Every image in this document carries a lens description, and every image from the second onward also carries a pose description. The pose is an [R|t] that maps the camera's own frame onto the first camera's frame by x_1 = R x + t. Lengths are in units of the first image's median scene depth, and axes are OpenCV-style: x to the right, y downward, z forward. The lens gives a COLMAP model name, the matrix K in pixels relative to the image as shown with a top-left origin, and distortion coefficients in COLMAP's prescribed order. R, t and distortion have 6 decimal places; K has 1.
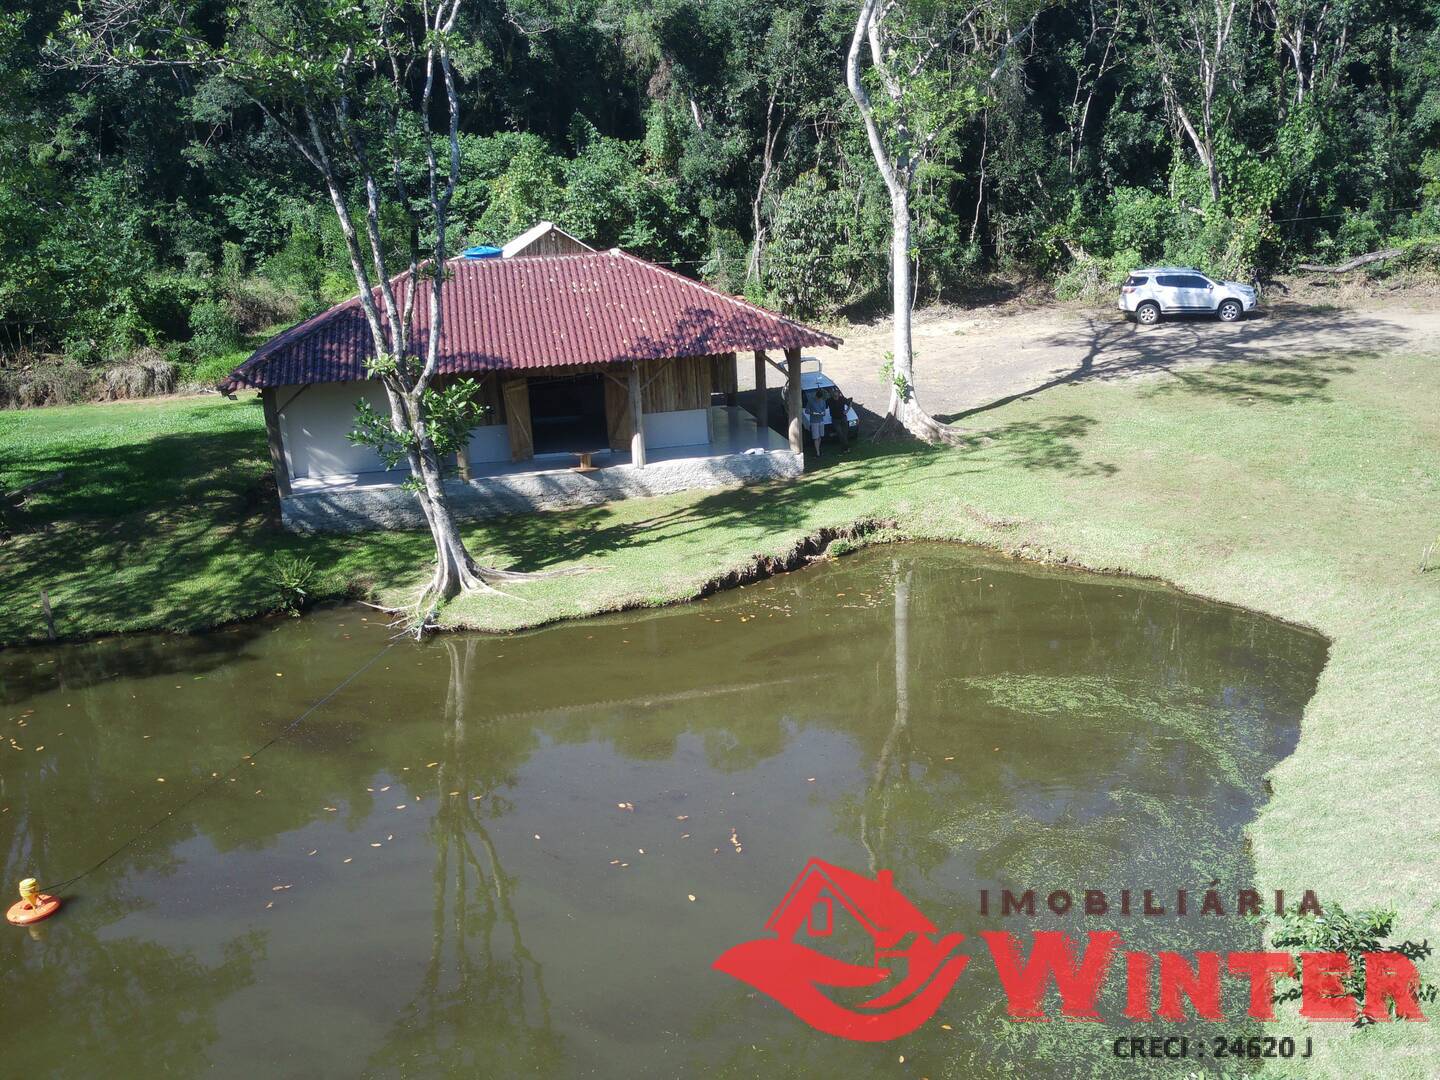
lens RADIAL K [[1258.5, 0, 729.8], [0, 1258.5, 572.5], [0, 0, 1]] dist [0.084081, -0.188328]
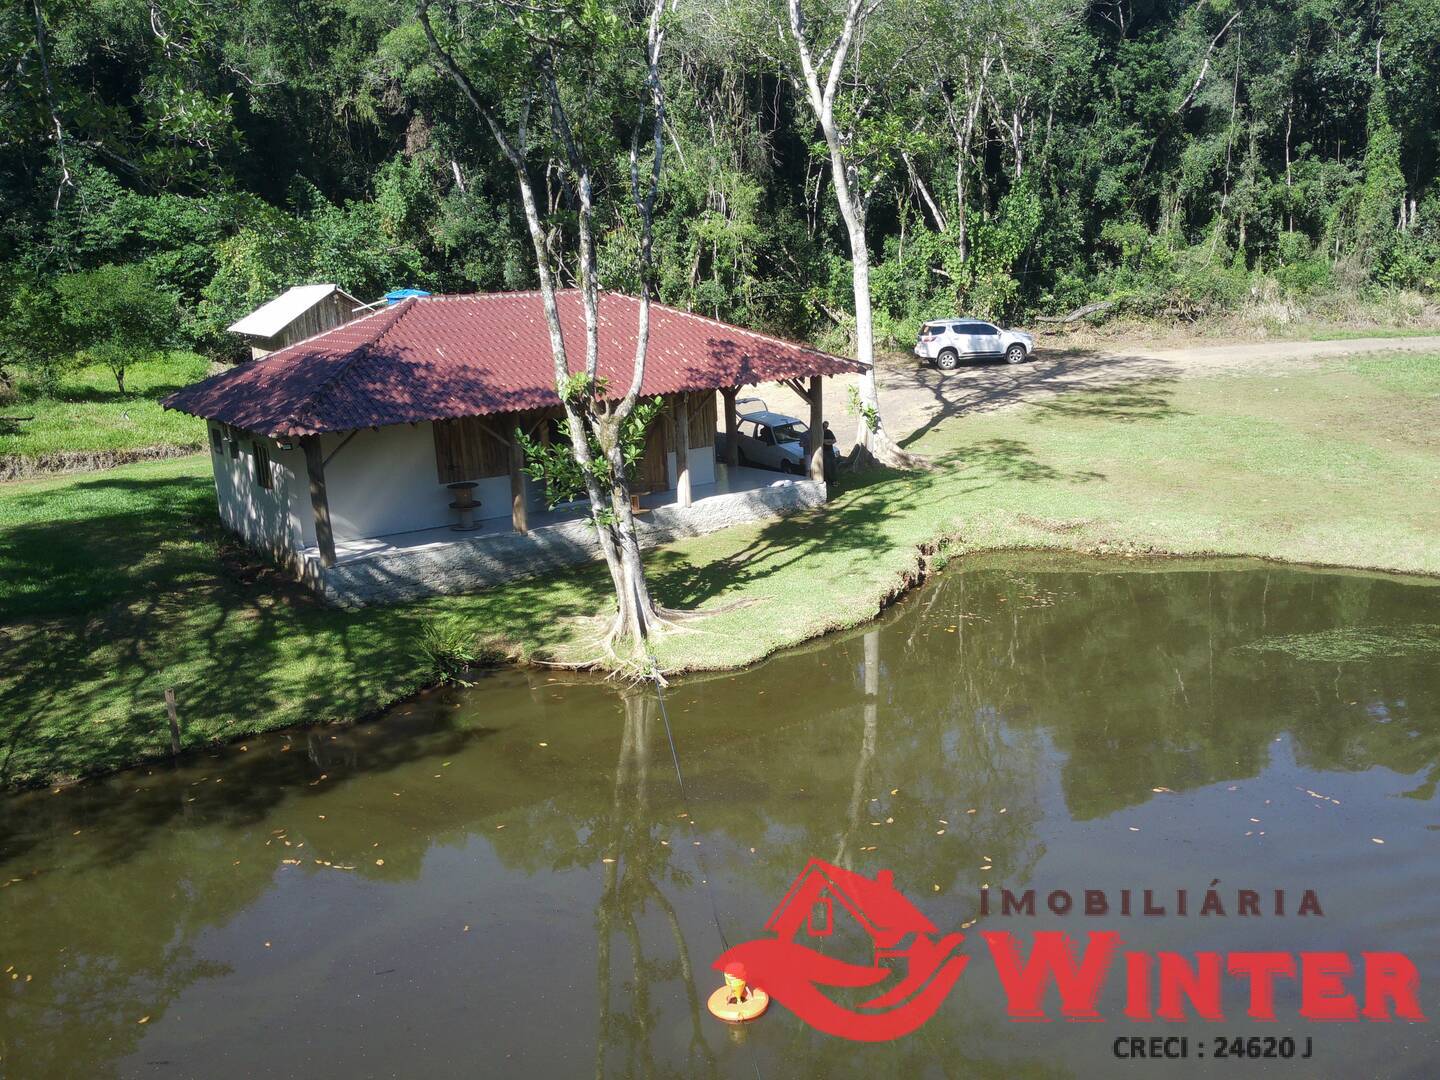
lens RADIAL K [[1258.5, 0, 729.8], [0, 1258.5, 572.5], [0, 0, 1]] dist [0.084081, -0.188328]
pose [[0.920283, -0.091025, 0.380517, -0.409795], [0.120476, 0.991232, -0.054257, 0.021237], [-0.372242, 0.095775, 0.923181, 0.123334]]
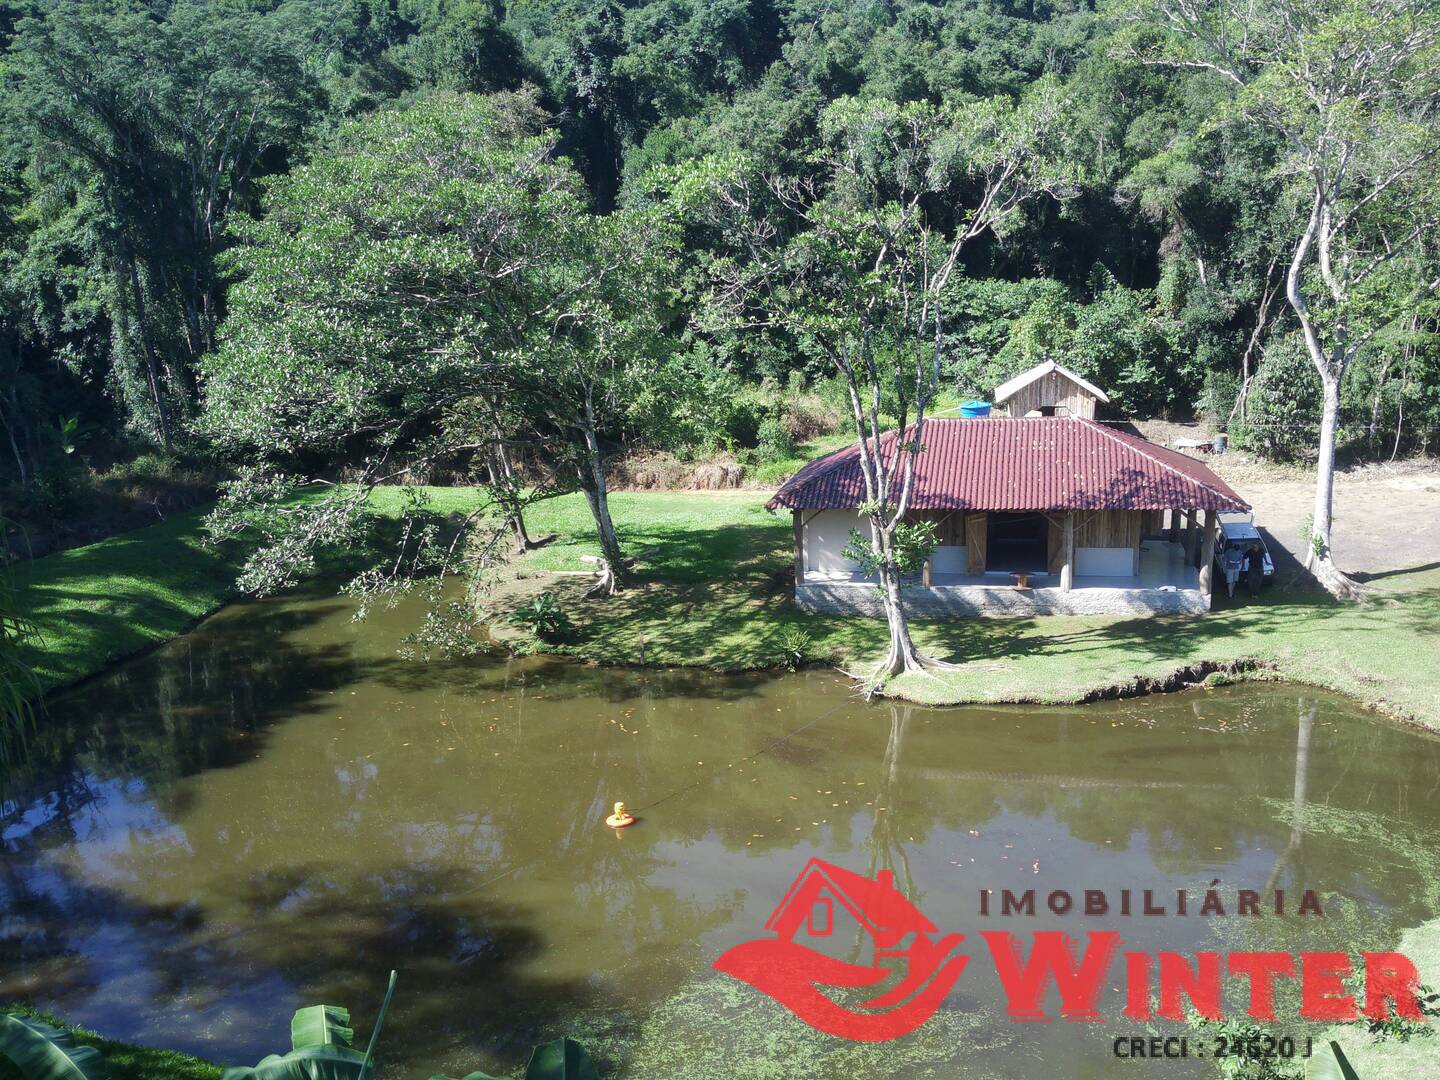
lens RADIAL K [[1258.5, 0, 729.8], [0, 1258.5, 572.5], [0, 0, 1]] dist [0.084081, -0.188328]
pose [[0.910048, 0.110379, -0.399535, 0.125434], [-0.132777, 0.990729, -0.028728, -0.021966], [0.392660, 0.079193, 0.916268, -0.286972]]
